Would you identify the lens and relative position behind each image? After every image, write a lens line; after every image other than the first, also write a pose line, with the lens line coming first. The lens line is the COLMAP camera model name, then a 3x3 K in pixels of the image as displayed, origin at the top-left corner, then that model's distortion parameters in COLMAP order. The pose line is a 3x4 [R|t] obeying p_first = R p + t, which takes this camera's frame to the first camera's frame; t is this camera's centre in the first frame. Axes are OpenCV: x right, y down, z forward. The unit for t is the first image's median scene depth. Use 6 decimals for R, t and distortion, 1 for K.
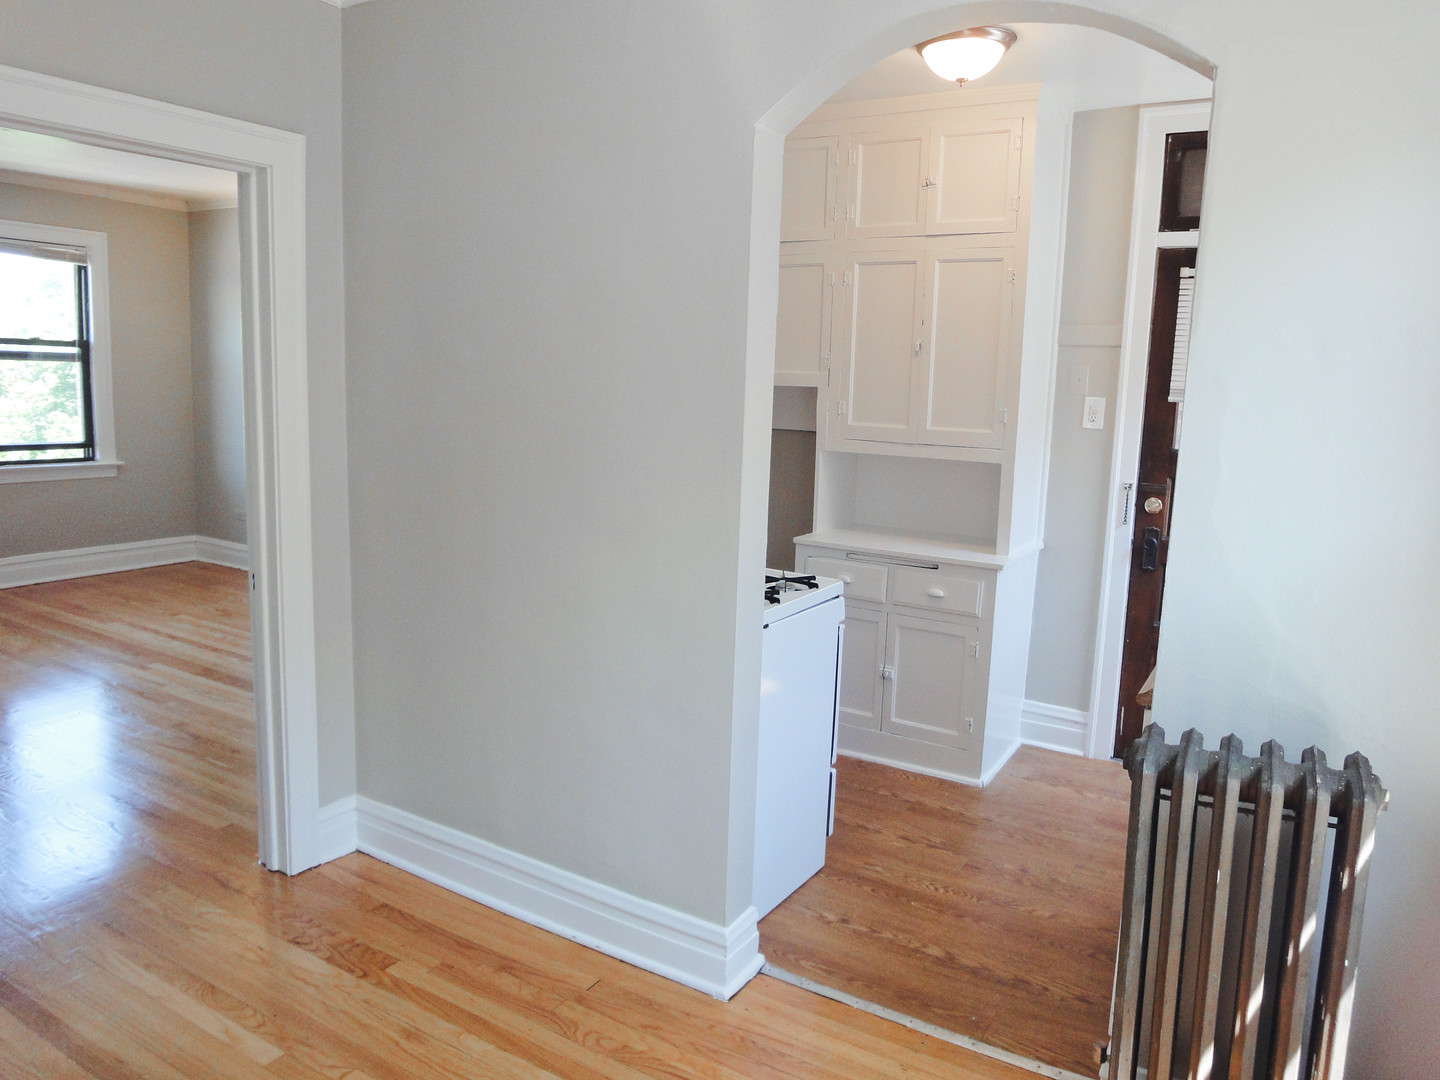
lens RADIAL K [[1034.7, 0, 725.3], [0, 1034.7, 537.7], [0, 0, 1]] dist [-0.036752, -0.005197]
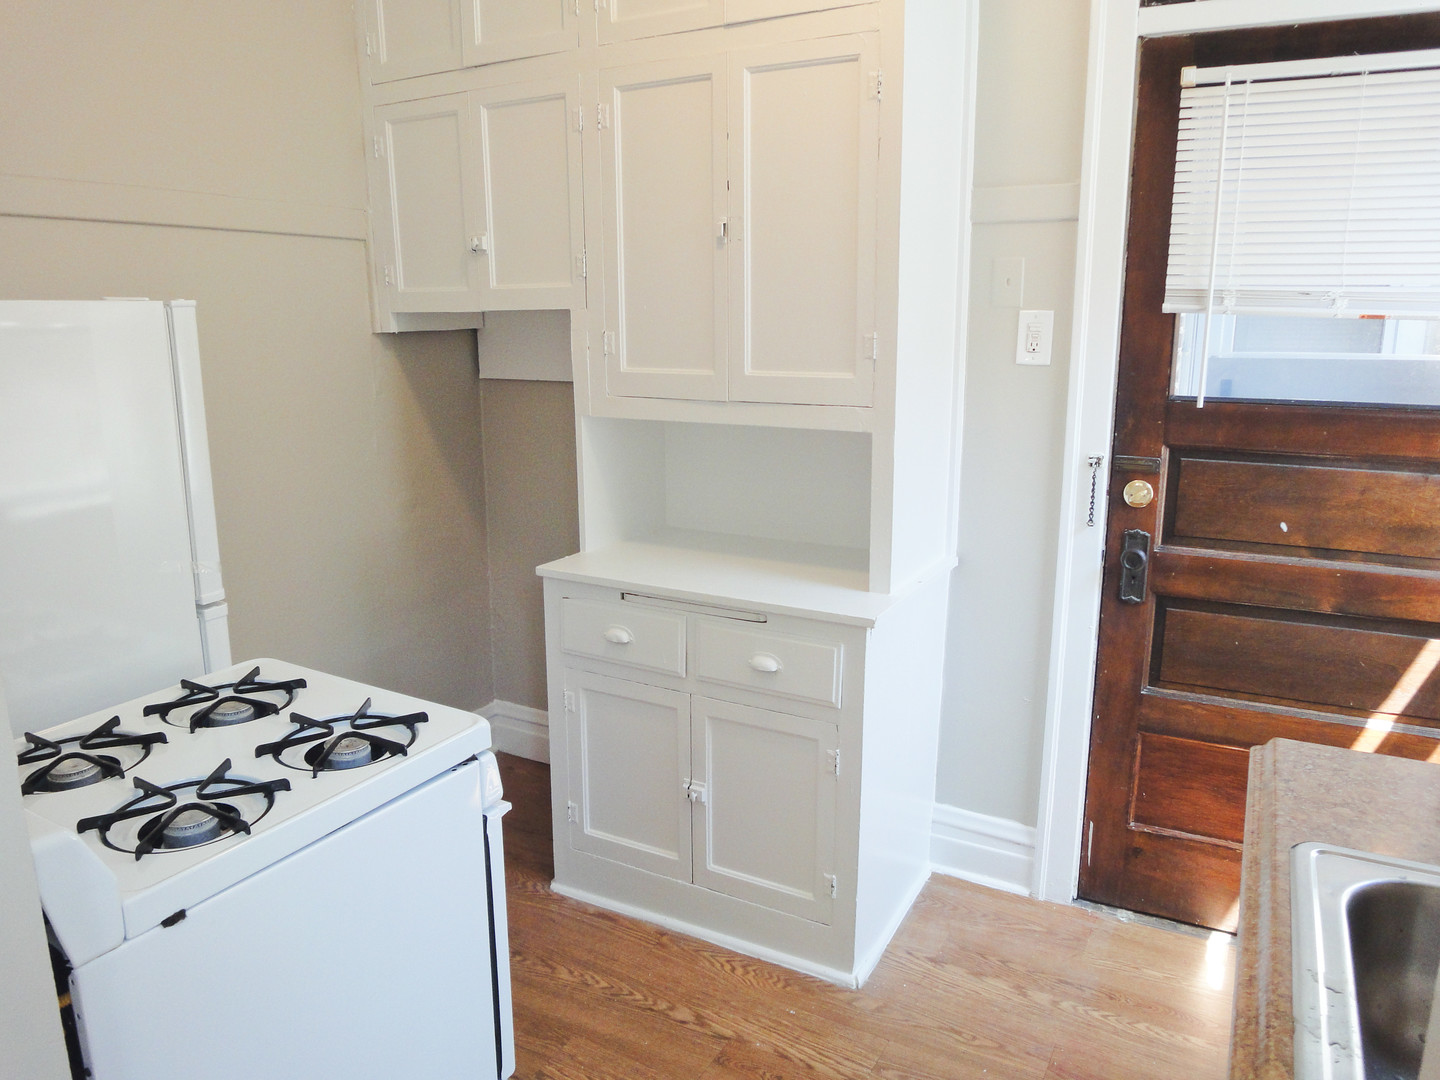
lens RADIAL K [[1034.7, 0, 719.2], [0, 1034.7, 538.3], [0, 0, 1]] dist [-0.036752, -0.005197]
pose [[0.998781, -0.038605, 0.030744, 0.158660], [0.036893, 0.997836, 0.054429, -0.046188], [-0.032779, -0.053228, 0.998044, 0.420518]]
